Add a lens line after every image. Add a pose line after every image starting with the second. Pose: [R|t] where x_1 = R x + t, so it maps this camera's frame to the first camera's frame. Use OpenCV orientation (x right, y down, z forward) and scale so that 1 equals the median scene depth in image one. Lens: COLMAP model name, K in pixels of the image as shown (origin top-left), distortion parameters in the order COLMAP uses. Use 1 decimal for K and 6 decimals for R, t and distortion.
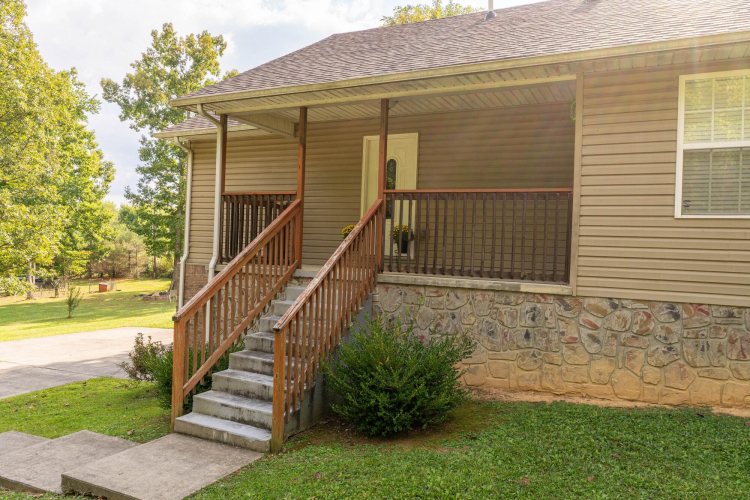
lens RADIAL K [[540.7, 0, 375.4], [0, 540.7, 246.9], [0, 0, 1]] dist [-0.000216, -0.001058]
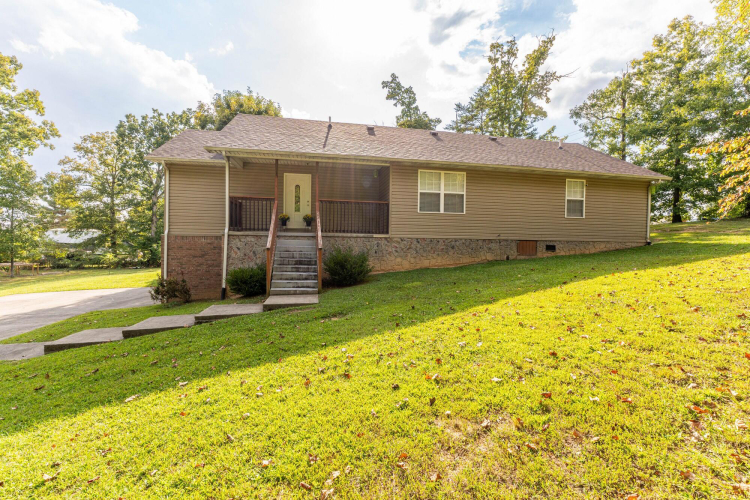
lens RADIAL K [[318.6, 0, 374.1], [0, 318.6, 249.2], [0, 0, 1]] dist [0.010911, -0.001443]
pose [[0.786695, -0.041673, 0.615933, -0.798694], [0.016500, 0.998782, 0.046501, 0.068946], [-0.617121, -0.026419, 0.786425, -0.348794]]
